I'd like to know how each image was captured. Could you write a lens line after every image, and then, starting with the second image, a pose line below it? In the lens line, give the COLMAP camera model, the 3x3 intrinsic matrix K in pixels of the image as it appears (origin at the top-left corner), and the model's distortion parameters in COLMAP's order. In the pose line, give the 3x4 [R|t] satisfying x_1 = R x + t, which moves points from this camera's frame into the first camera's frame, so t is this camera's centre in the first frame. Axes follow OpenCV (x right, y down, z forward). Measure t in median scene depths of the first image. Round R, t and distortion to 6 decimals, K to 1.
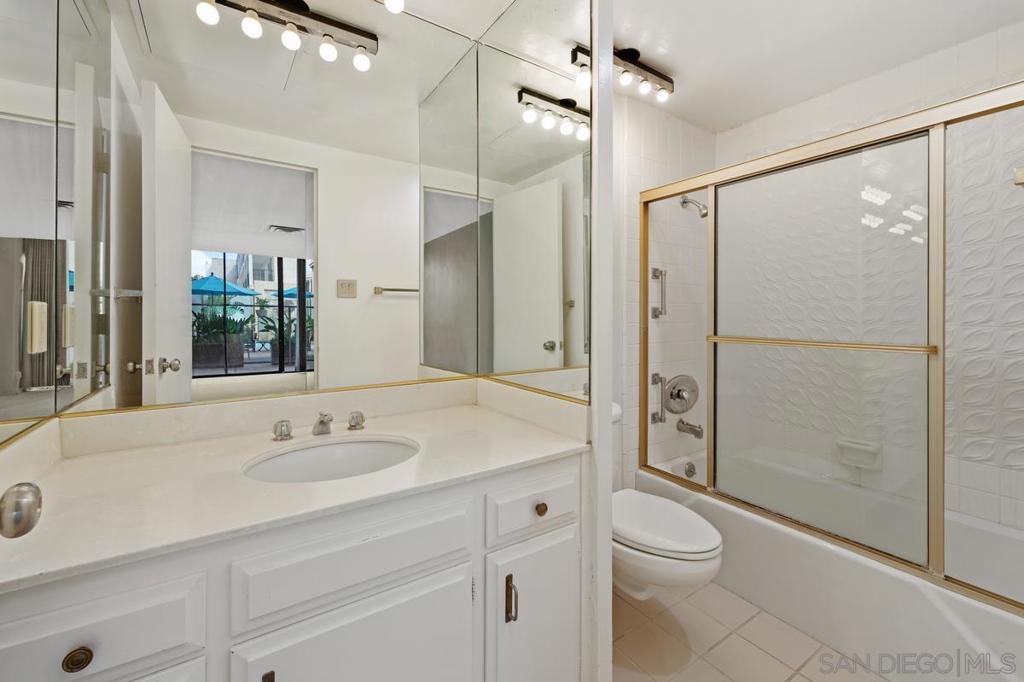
lens RADIAL K [[420.2, 0, 508.1], [0, 420.2, 319.7], [0, 0, 1]] dist [0.001890, -0.000061]
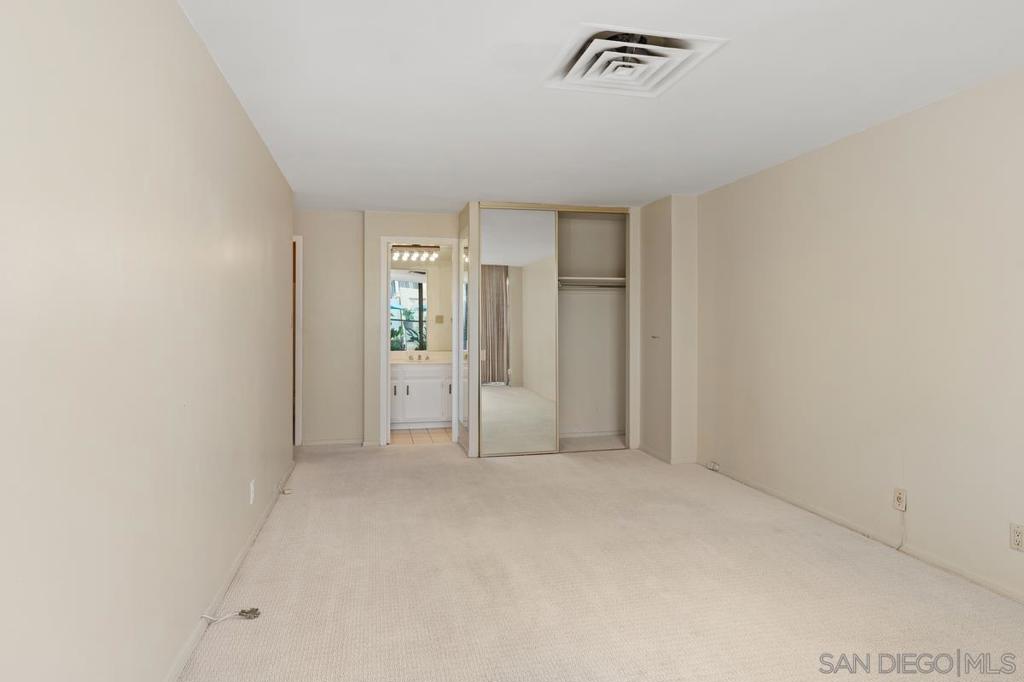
lens RADIAL K [[607.6, 0, 512.0], [0, 607.6, 341.0], [0, 0, 1]] dist [0.000671, 0.000006]
pose [[0.935584, 0.005820, -0.353055, 0.340301], [-0.000213, 0.999873, 0.015918, -0.001449], [0.353103, -0.014818, 0.935467, -0.580774]]
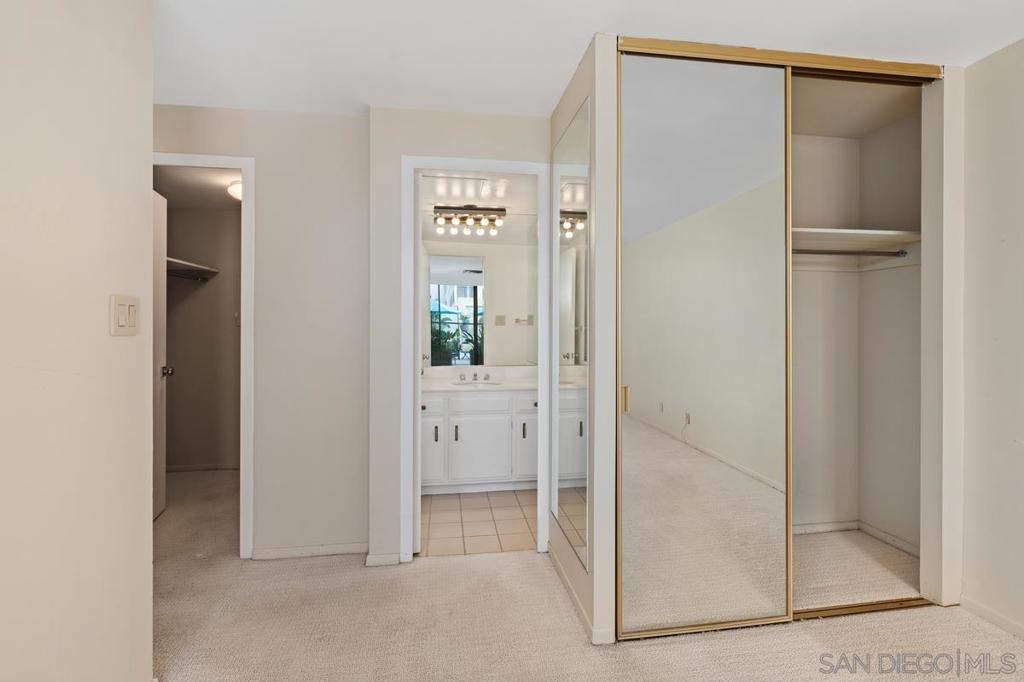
lens RADIAL K [[445.4, 0, 510.0], [0, 445.4, 328.0], [0, 0, 1]] dist [0.002876, 0.000228]
pose [[0.908487, -0.004788, -0.417885, 0.116829], [0.000886, 0.999954, -0.009531, -0.005852], [0.417912, 0.008288, 0.908450, -0.185587]]
